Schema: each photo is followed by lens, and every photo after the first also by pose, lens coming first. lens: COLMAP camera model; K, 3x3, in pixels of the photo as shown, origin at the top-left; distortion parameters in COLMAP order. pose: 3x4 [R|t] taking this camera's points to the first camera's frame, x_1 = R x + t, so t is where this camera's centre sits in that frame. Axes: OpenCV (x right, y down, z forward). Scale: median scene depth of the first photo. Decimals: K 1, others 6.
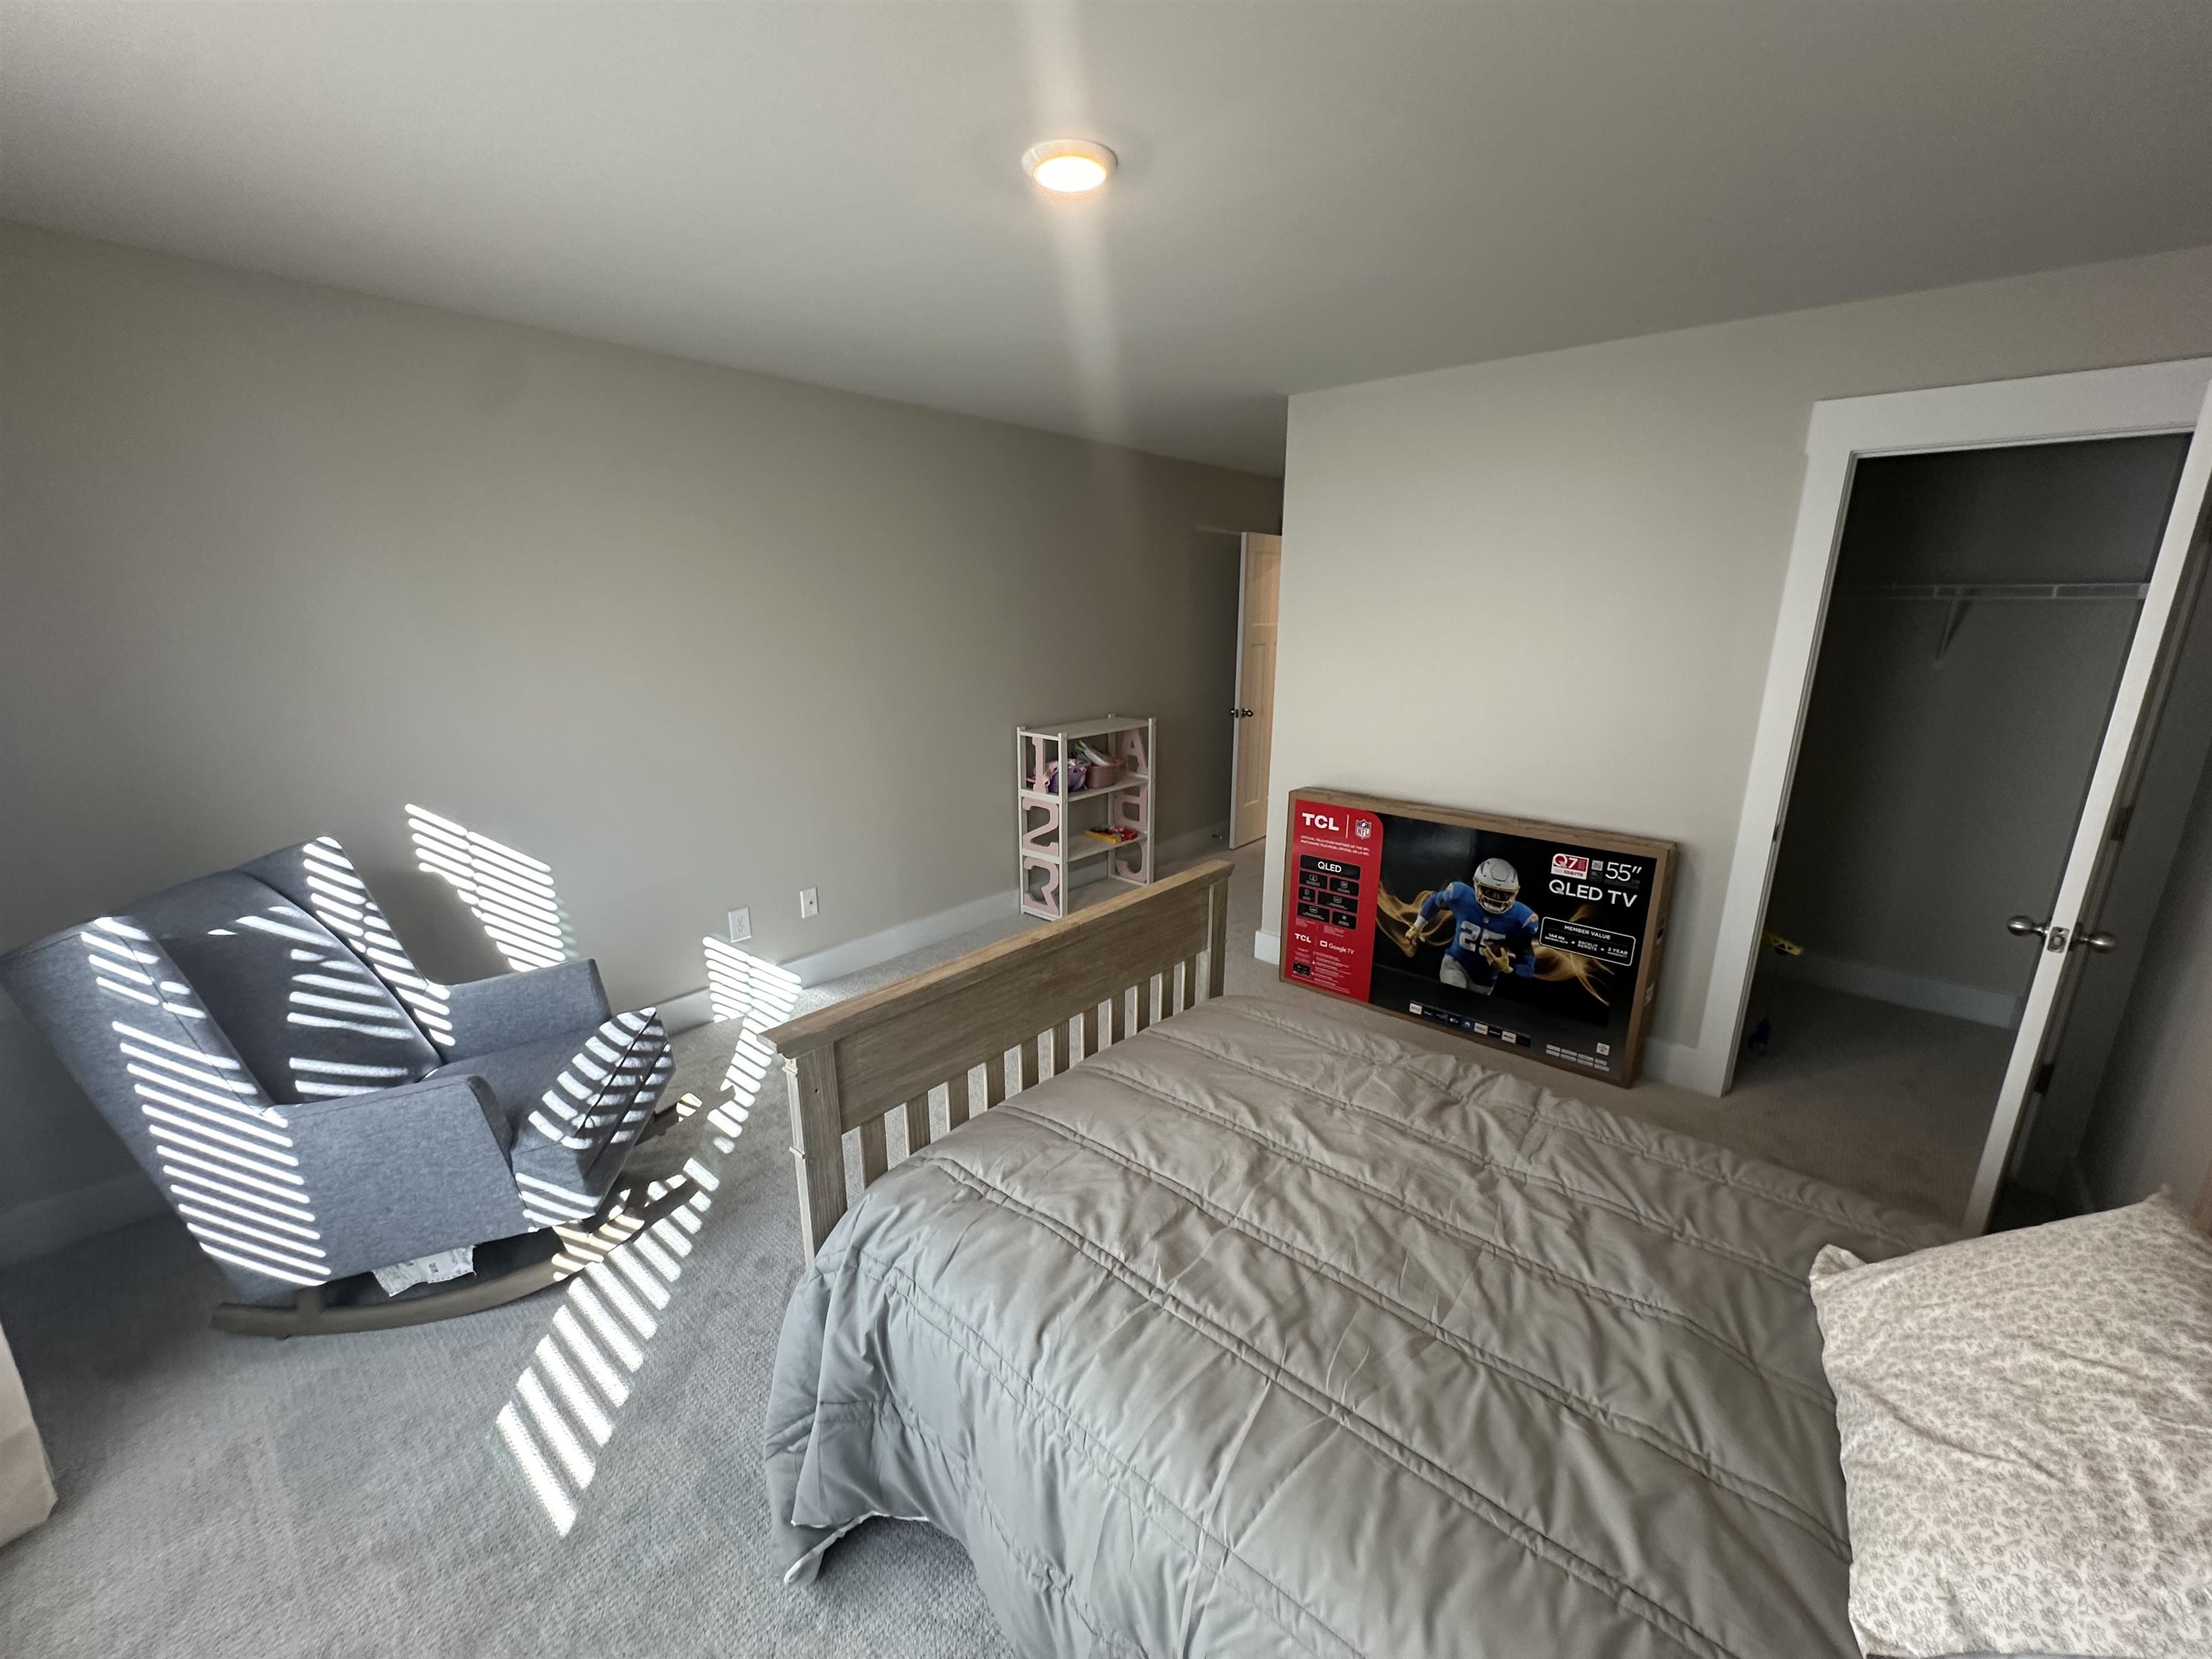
lens RADIAL K [[873.9, 0, 1118.6], [0, 873.9, 833.5], [0, 0, 1]] dist [-0.006449, 0.000388]
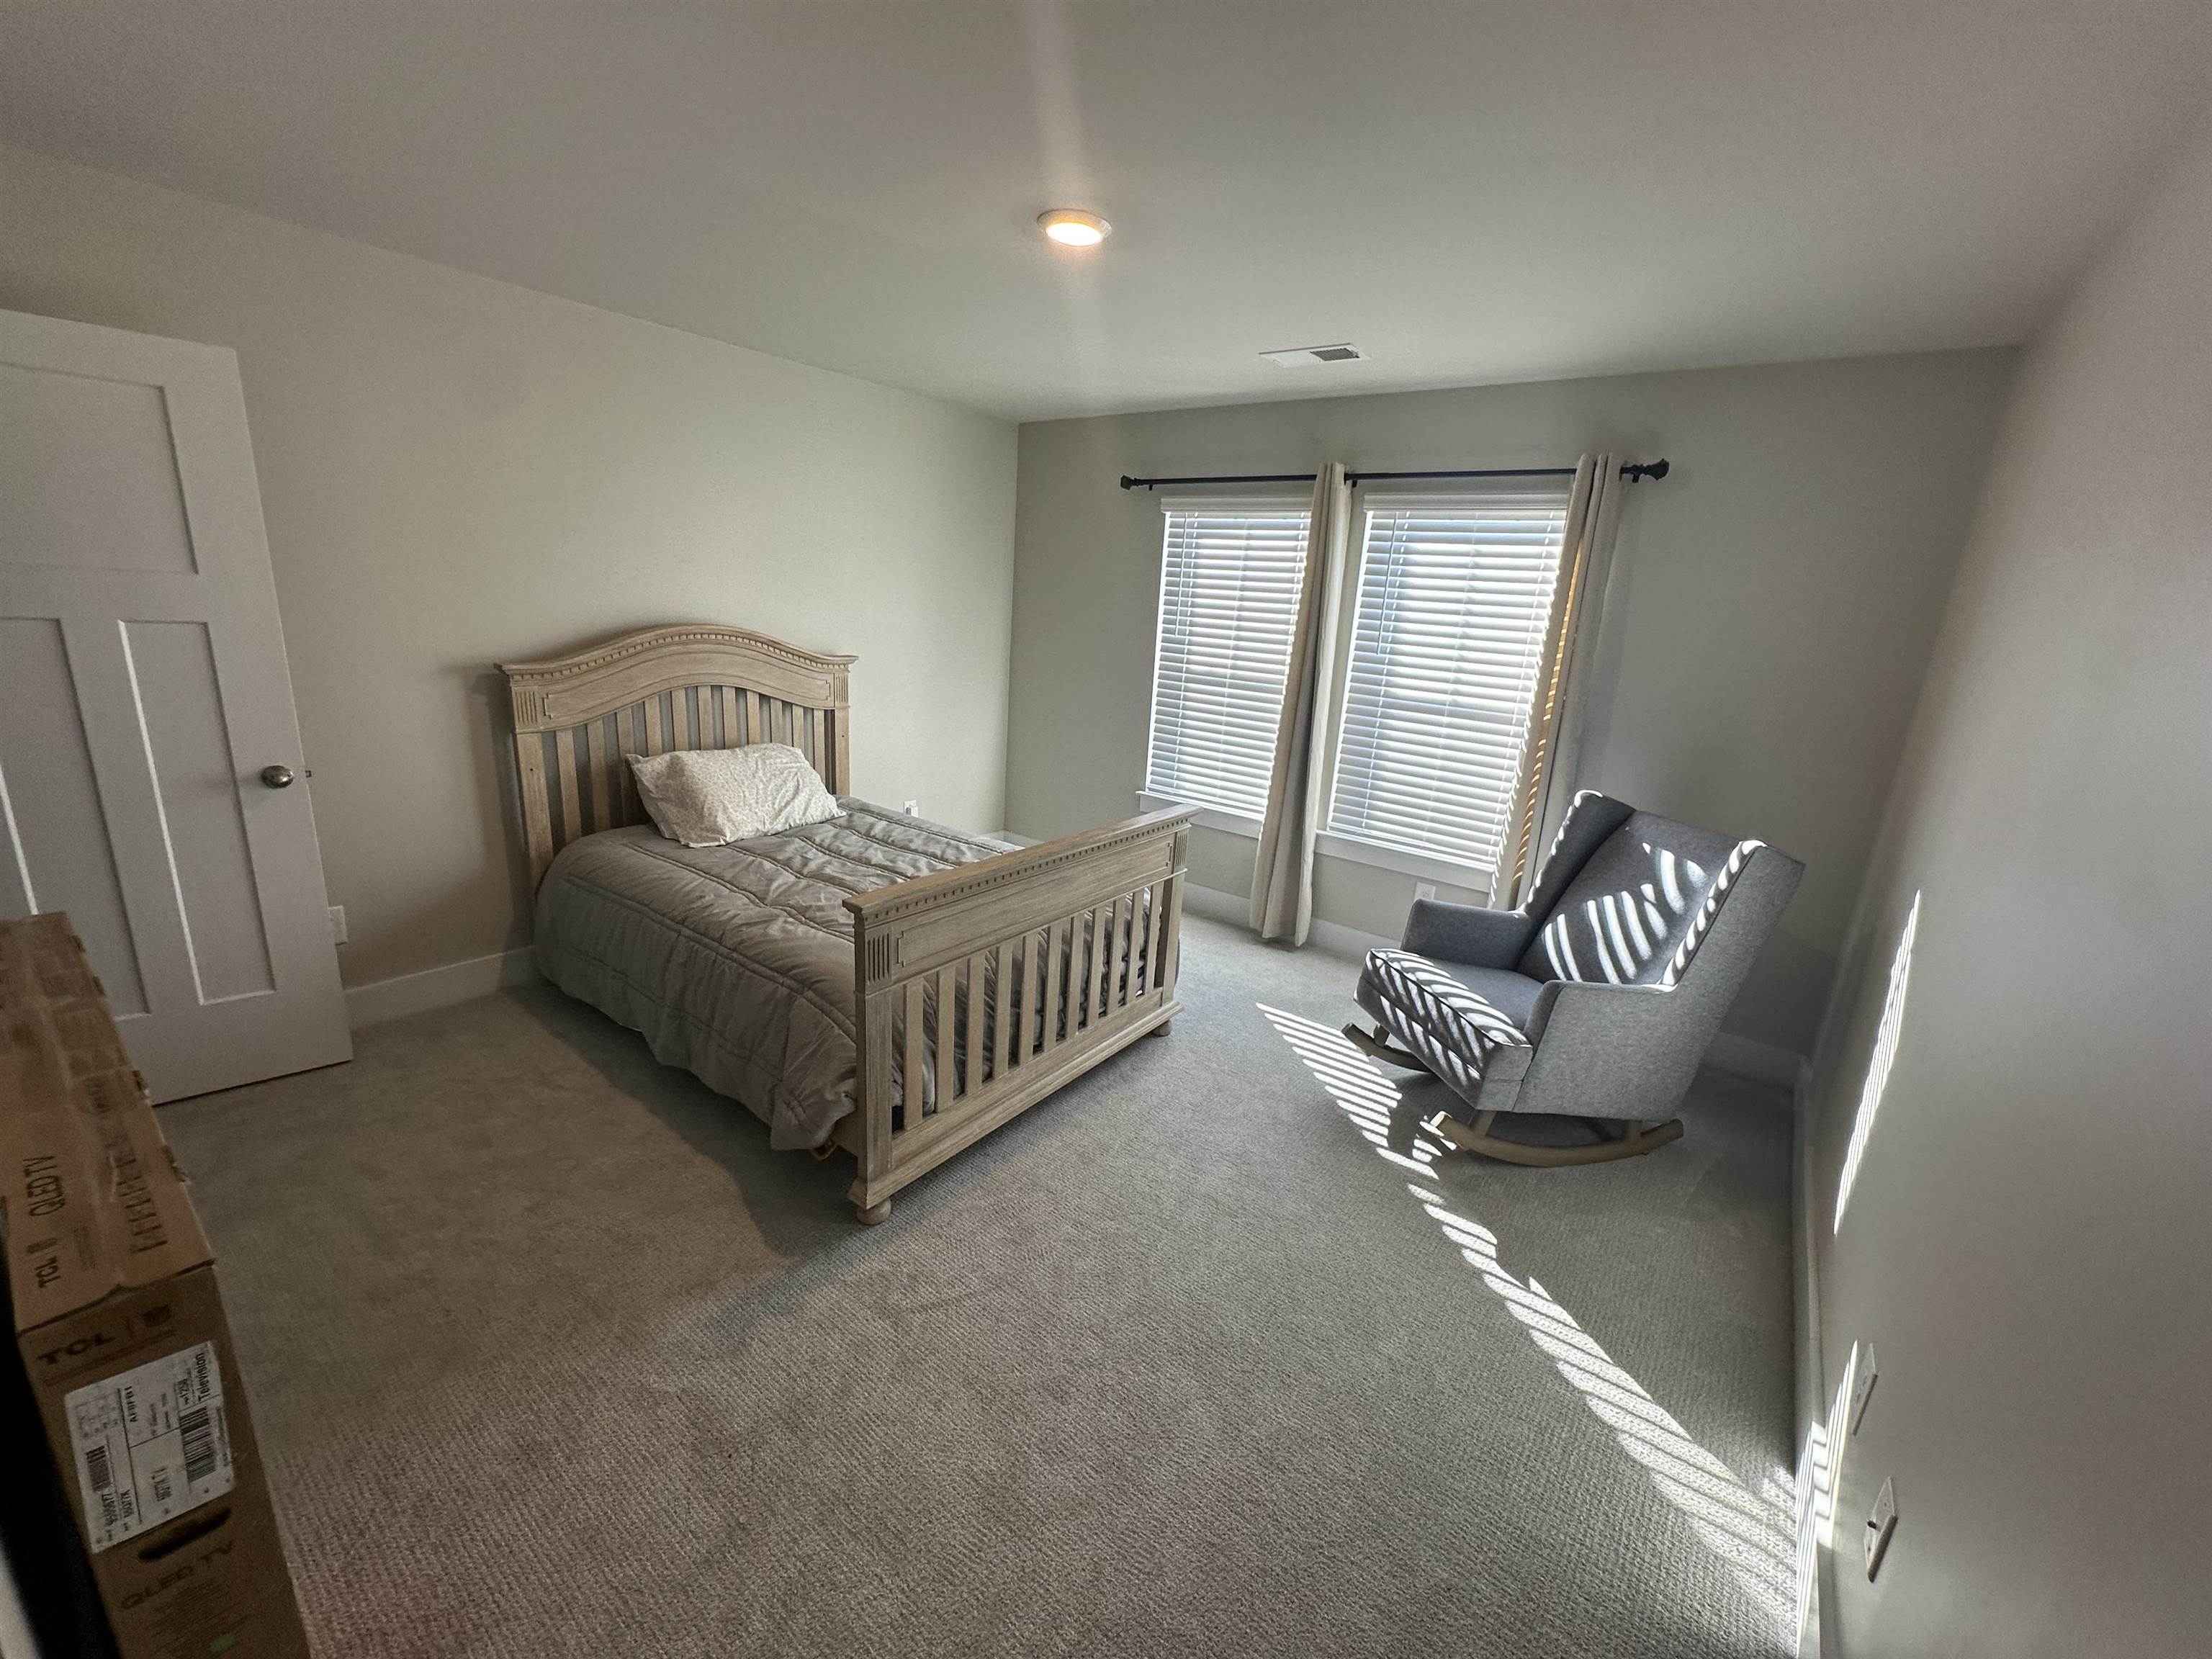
lens RADIAL K [[873.9, 0, 1109.7], [0, 873.9, 824.1], [0, 0, 1]] dist [-0.006449, 0.000388]
pose [[-0.996114, -0.052812, -0.070485, -0.044108], [-0.080672, 0.868242, 0.489538, -0.448674], [0.035344, 0.493322, -0.869129, 1.786601]]
